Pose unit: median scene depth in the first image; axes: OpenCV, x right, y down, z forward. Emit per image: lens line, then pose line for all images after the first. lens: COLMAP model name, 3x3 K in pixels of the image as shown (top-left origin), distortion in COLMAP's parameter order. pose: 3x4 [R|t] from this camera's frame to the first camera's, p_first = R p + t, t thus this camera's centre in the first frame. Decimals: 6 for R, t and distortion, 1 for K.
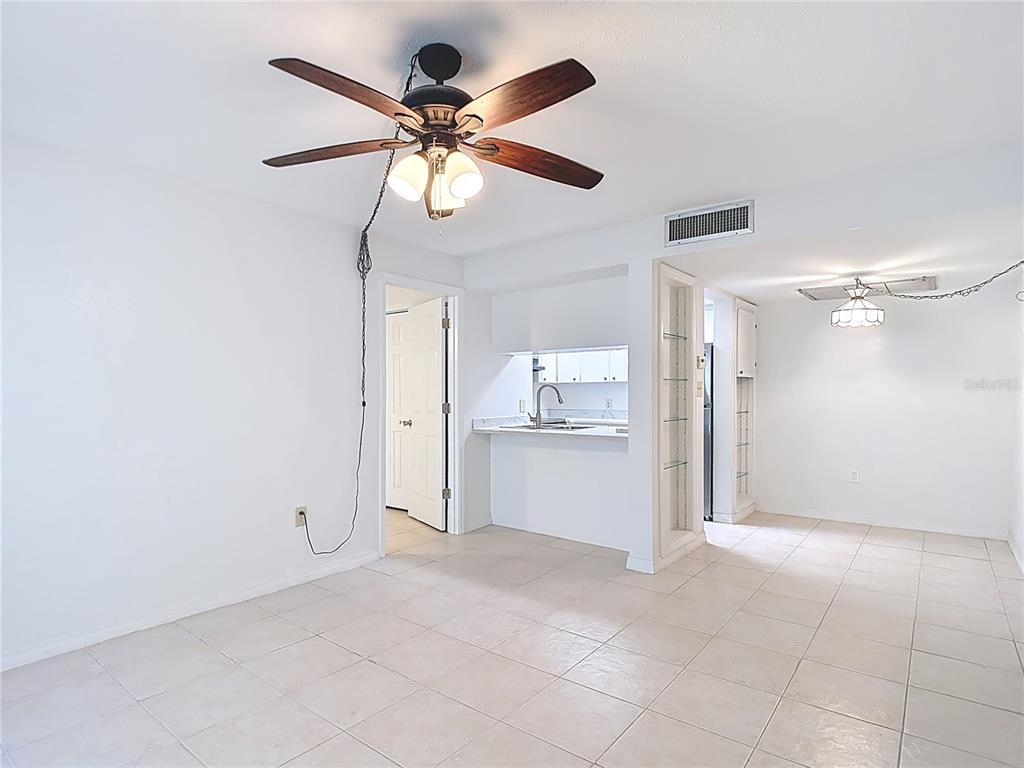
lens RADIAL K [[551.2, 0, 506.8], [0, 551.2, 398.6], [0, 0, 1]] dist [0.000222, -0.016729]
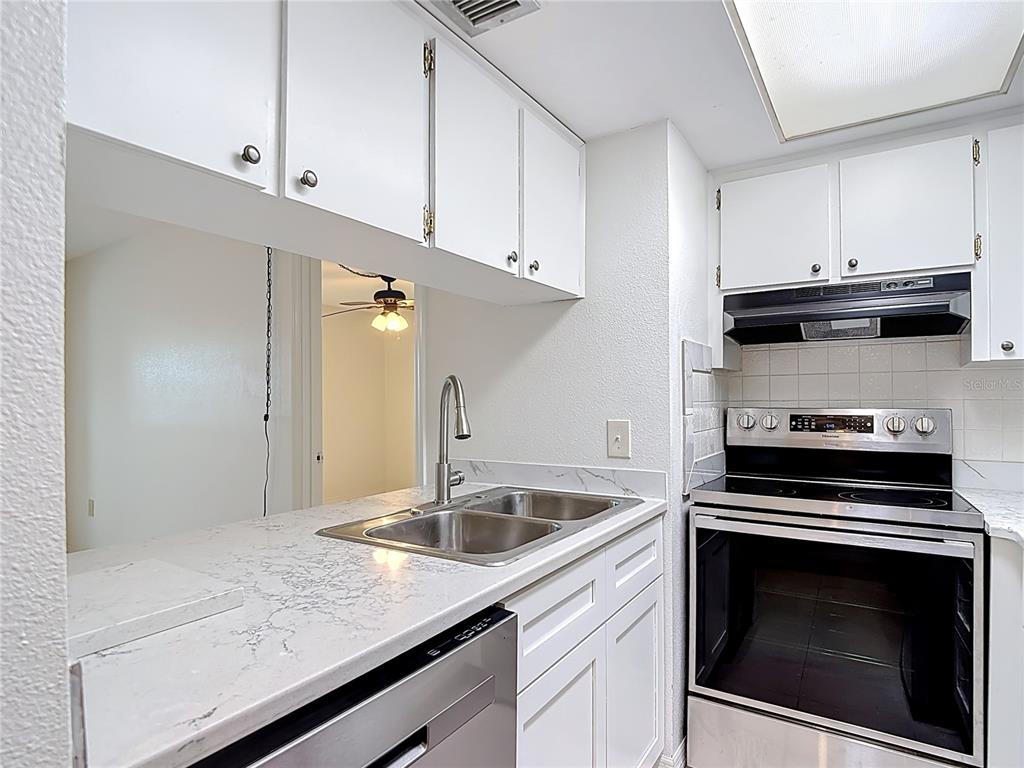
lens RADIAL K [[551.2, 0, 516.3], [0, 551.2, 392.3], [0, 0, 1]] dist [0.000222, -0.016729]
pose [[0.095710, -0.006491, -0.995388, 0.400134], [-0.007613, 0.999945, -0.007253, -0.014596], [0.995380, 0.008272, 0.095655, 1.005697]]
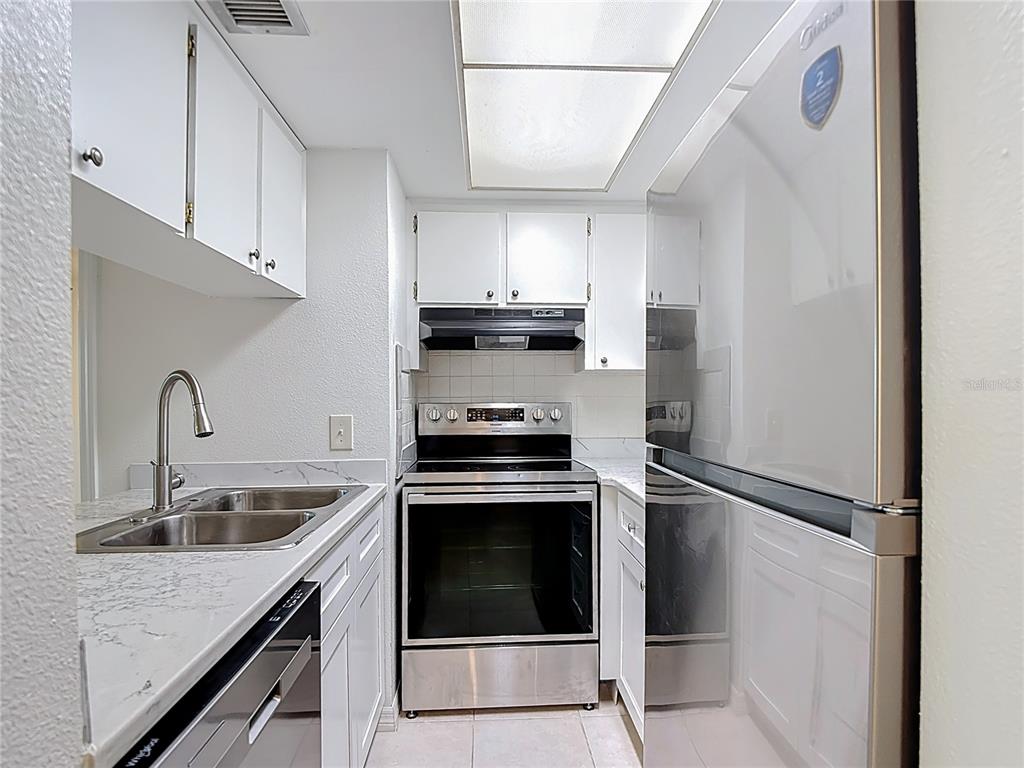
lens RADIAL K [[551.2, 0, 508.9], [0, 551.2, 394.2], [0, 0, 1]] dist [0.000222, -0.016729]
pose [[0.656915, -0.000093, -0.753964, 0.422768], [-0.006156, 0.999966, -0.005487, -0.013025], [0.753939, 0.008245, 0.656893, 0.936096]]
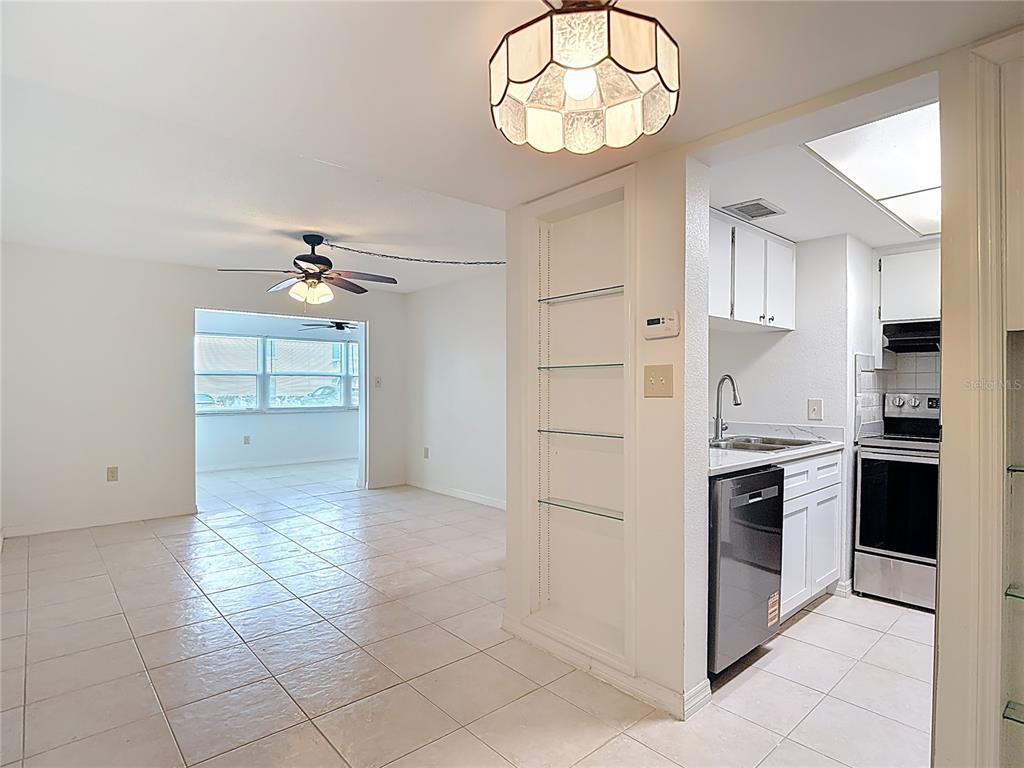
lens RADIAL K [[551.2, 0, 525.7], [0, 551.2, 386.9], [0, 0, 1]] dist [0.000222, -0.016729]
pose [[-0.153006, 0.006273, -0.988205, 0.758314], [-0.015429, 0.999843, 0.008736, -0.014046], [0.988105, 0.016584, -0.152885, 0.862228]]
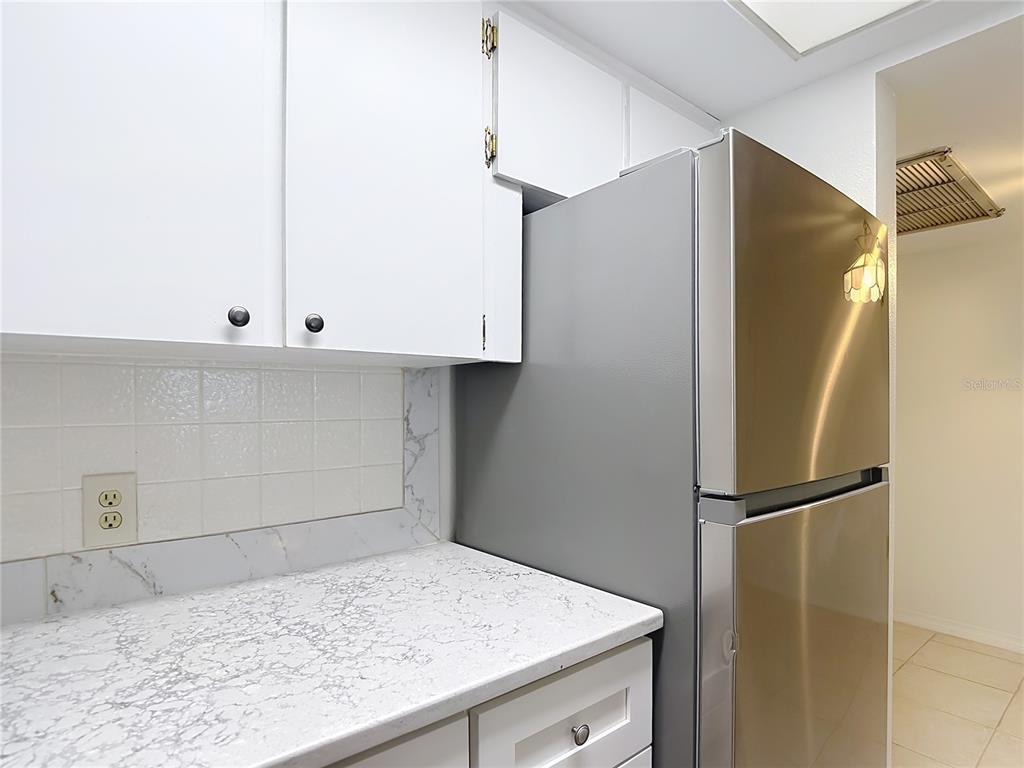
lens RADIAL K [[551.2, 0, 506.7], [0, 551.2, 406.9], [0, 0, 1]] dist [0.000222, -0.016729]
pose [[0.217213, 0.000149, 0.976124, 0.089614], [0.011806, 0.999926, -0.002780, -0.019793], [-0.976053, 0.012127, 0.217195, 1.183890]]
